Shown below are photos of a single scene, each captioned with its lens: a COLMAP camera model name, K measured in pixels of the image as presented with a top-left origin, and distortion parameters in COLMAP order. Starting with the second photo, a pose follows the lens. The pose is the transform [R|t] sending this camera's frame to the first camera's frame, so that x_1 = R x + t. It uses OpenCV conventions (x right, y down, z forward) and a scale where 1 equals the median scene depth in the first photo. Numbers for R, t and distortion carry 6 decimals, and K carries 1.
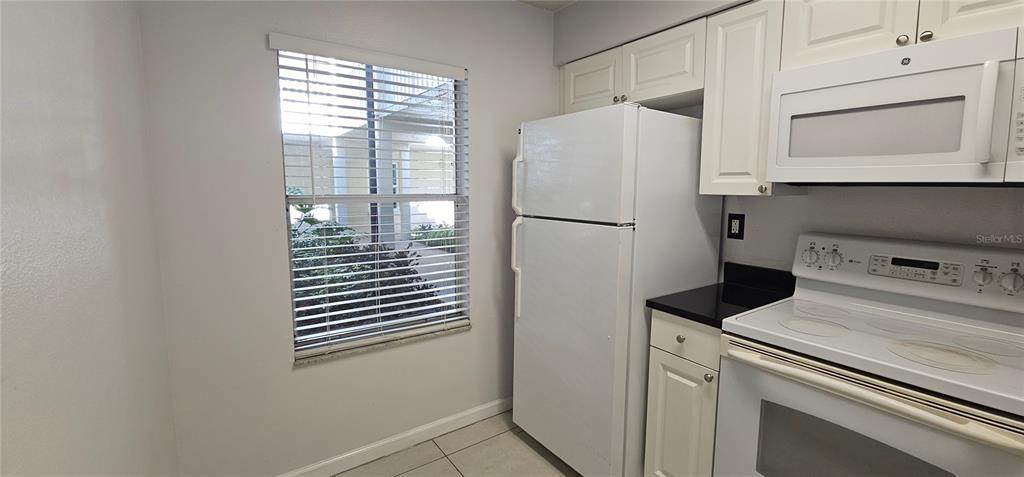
lens RADIAL K [[418.7, 0, 516.6], [0, 418.7, 232.3], [0, 0, 1]] dist [-0.002742, -0.000652]
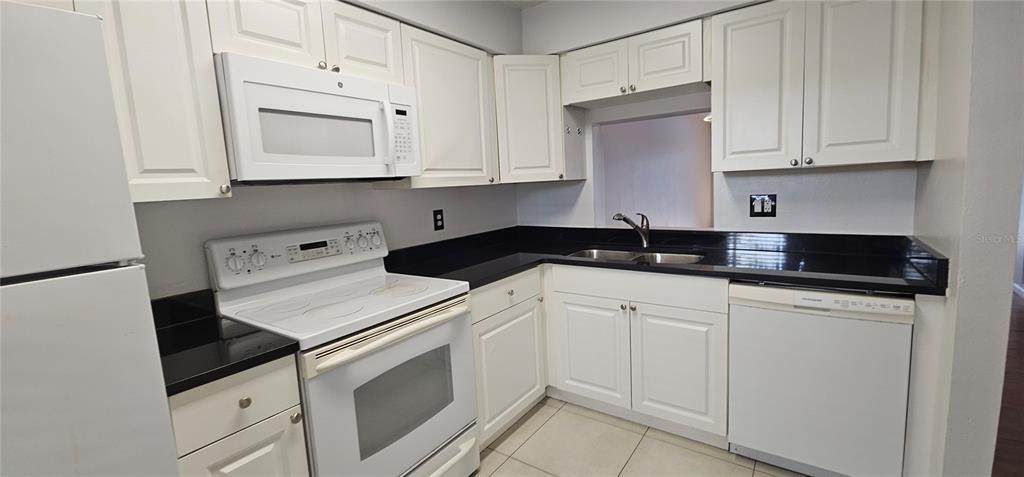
lens RADIAL K [[418.7, 0, 515.5], [0, 418.7, 235.2], [0, 0, 1]] dist [-0.002742, -0.000652]
pose [[-0.345808, -0.102796, 0.932657, -0.441458], [0.154543, 0.974166, 0.164672, -0.070897], [-0.925491, 0.201081, -0.320988, 0.853749]]
